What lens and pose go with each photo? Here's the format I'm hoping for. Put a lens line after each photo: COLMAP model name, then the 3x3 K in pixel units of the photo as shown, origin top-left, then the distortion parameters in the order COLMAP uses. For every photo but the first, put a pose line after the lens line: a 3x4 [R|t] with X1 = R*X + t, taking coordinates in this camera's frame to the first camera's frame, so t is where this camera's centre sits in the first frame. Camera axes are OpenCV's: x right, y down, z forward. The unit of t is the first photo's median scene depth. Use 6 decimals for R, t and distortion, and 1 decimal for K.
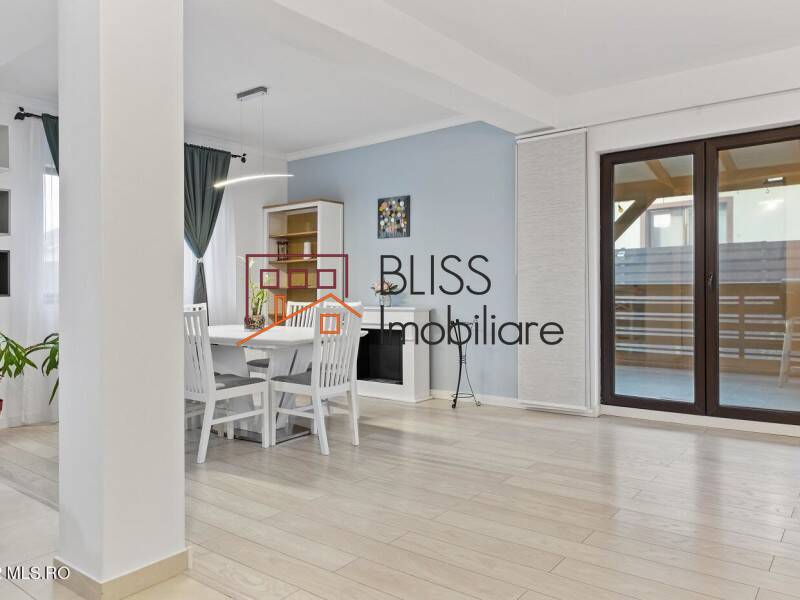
lens RADIAL K [[594.9, 0, 394.2], [0, 594.9, 299.8], [0, 0, 1]] dist [-0.004292, -0.000252]
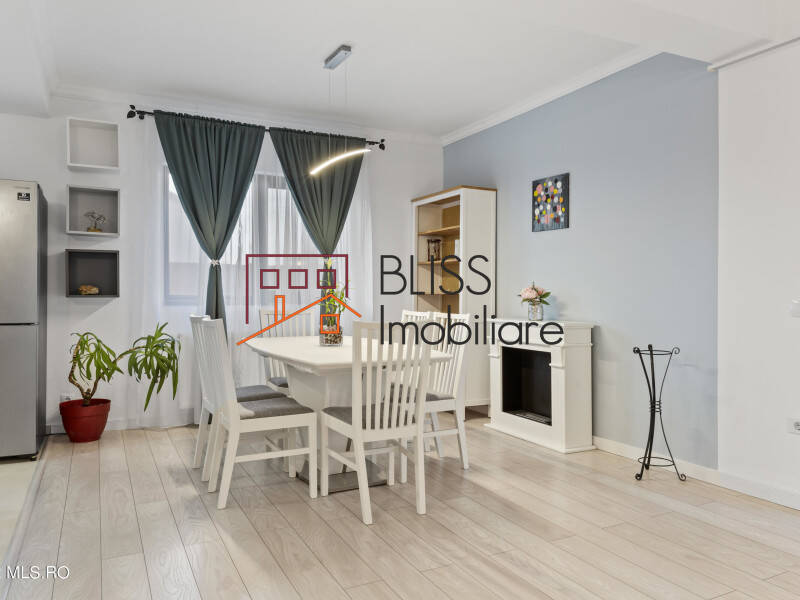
lens RADIAL K [[604.0, 0, 387.6], [0, 604.0, 291.7], [0, 0, 1]] dist [0.007356, -0.000770]
pose [[0.908179, 0.015056, -0.418312, 0.137782], [-0.024105, 0.999576, -0.016356, -0.007801], [0.417888, 0.024938, 0.908156, 0.214205]]
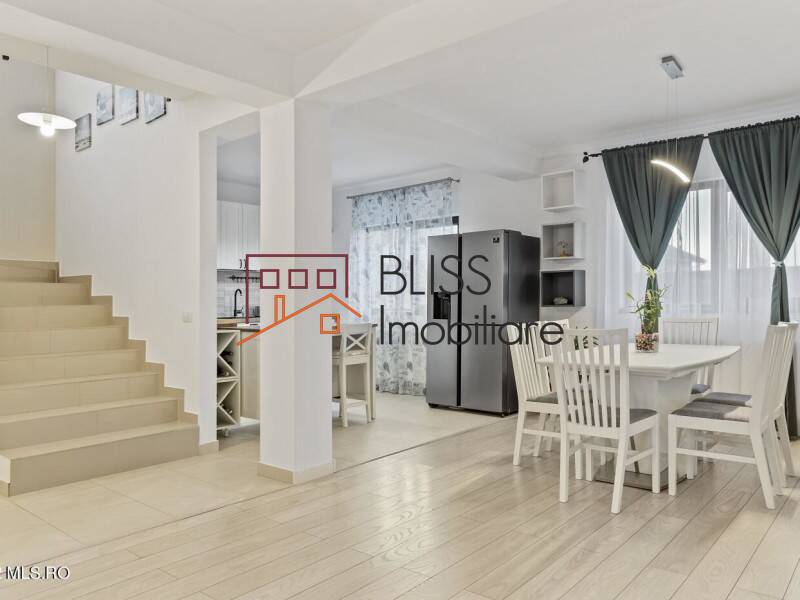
lens RADIAL K [[594.9, 0, 394.2], [0, 594.9, 299.8], [0, 0, 1]] dist [-0.004292, -0.000252]
pose [[-0.034961, 0.005629, -0.999373, 0.473169], [-0.006456, 0.999962, 0.005858, -0.019304], [0.999368, 0.006657, -0.034923, 0.506576]]
